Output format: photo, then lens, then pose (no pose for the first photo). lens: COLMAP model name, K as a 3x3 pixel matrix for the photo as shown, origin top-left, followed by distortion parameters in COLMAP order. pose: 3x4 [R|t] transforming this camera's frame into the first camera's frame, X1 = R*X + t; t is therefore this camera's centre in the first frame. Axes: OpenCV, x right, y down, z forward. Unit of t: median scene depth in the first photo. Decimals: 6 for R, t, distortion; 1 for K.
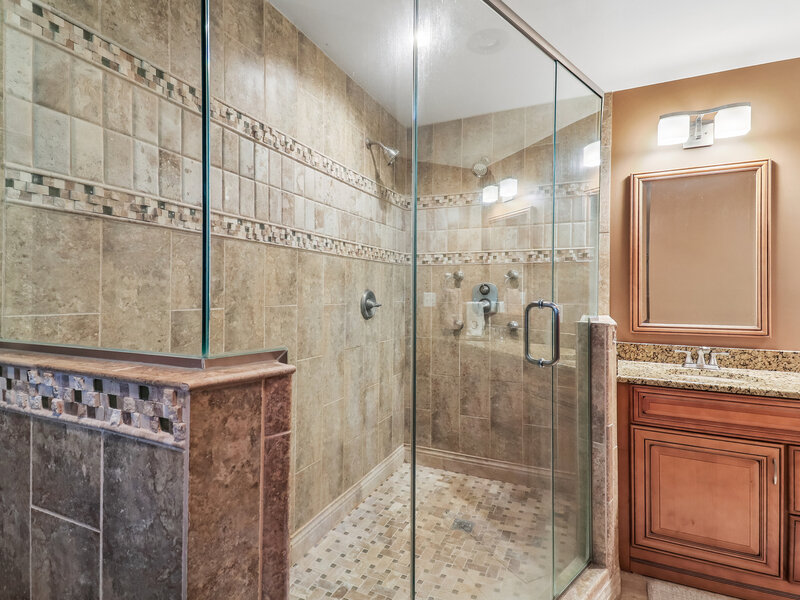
lens RADIAL K [[412.8, 0, 402.5], [0, 412.8, 290.2], [0, 0, 1]] dist [0.052034, -0.023124]
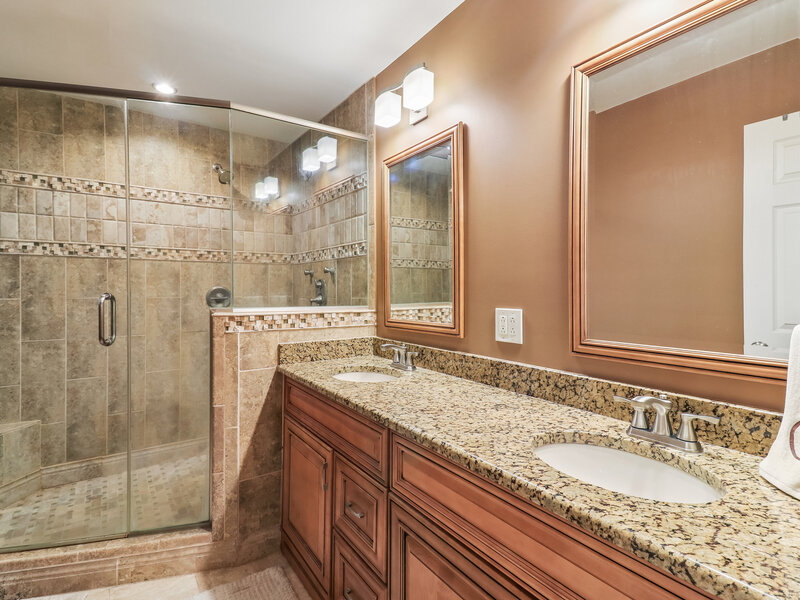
lens RADIAL K [[412.8, 0, 402.5], [0, 412.8, 290.2], [0, 0, 1]] dist [0.052034, -0.023124]
pose [[0.859714, -0.006864, -0.510730, 1.308125], [0.010285, 0.999940, 0.003875, 0.015062], [0.510673, -0.008584, 0.859732, 0.264407]]
